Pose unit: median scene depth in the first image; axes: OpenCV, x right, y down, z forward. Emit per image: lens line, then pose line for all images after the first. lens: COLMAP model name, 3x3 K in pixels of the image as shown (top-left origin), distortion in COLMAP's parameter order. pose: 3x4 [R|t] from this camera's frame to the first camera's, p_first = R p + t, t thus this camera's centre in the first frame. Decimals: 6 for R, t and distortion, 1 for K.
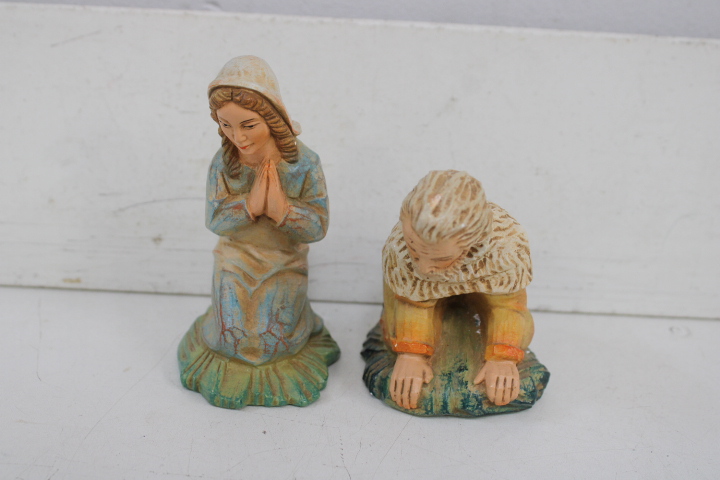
lens RADIAL K [[908.3, 0, 358.5], [0, 908.3, 234.9], [0, 0, 1]] dist [-0.053578, 0.000000]
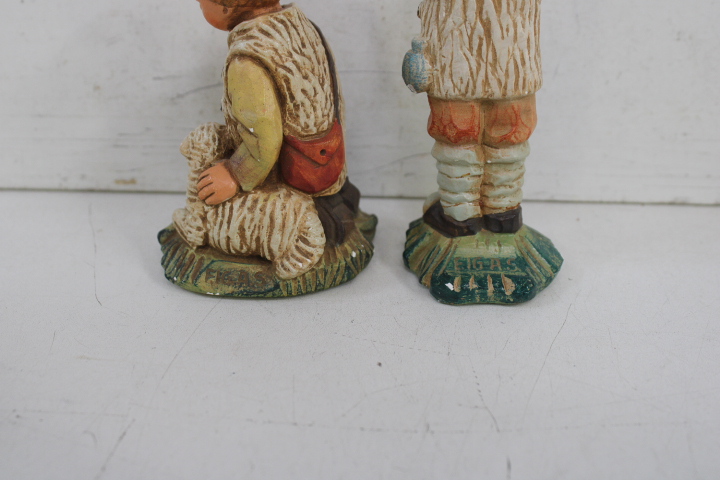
lens RADIAL K [[908.3, 0, 357.5], [0, 908.3, 228.1], [0, 0, 1]] dist [-0.053578, 0.000000]
pose [[0.999163, -0.022502, -0.034153, -0.071732], [0.026341, 0.992842, 0.116497, 0.000355], [0.031287, -0.117299, 0.992604, 0.155947]]
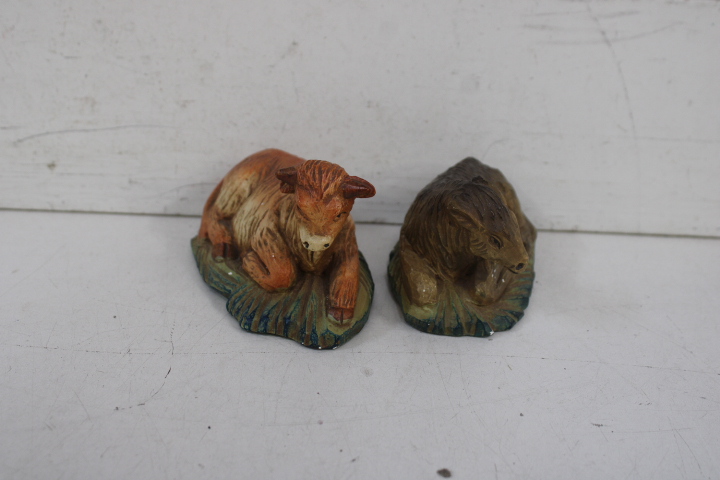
lens RADIAL K [[908.3, 0, 360.4], [0, 908.3, 234.3], [0, 0, 1]] dist [-0.053578, 0.000000]
pose [[0.999962, -0.008592, 0.001429, 0.182982], [0.008457, 0.997005, 0.076877, 0.007493], [-0.002085, -0.076862, 0.997040, -0.189798]]
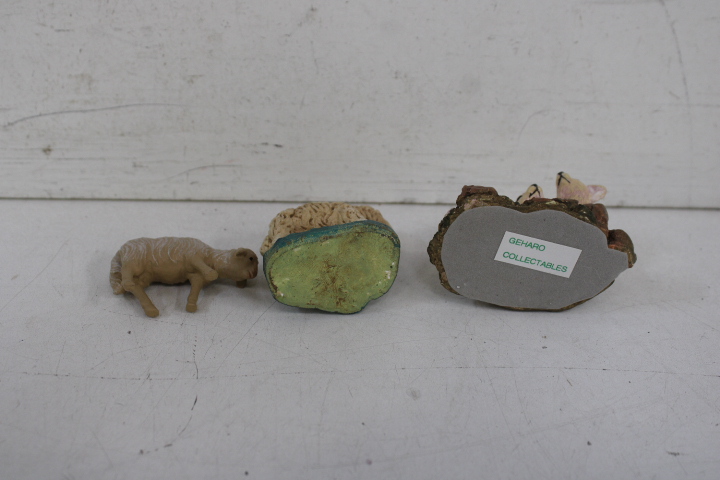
lens RADIAL K [[908.3, 0, 357.1], [0, 908.3, 236.0], [0, 0, 1]] dist [-0.053578, 0.000000]
pose [[0.999458, -0.032139, 0.007150, 0.137421], [0.030457, 0.984969, 0.170023, -0.066334], [-0.012506, -0.169713, 0.985414, -0.080147]]
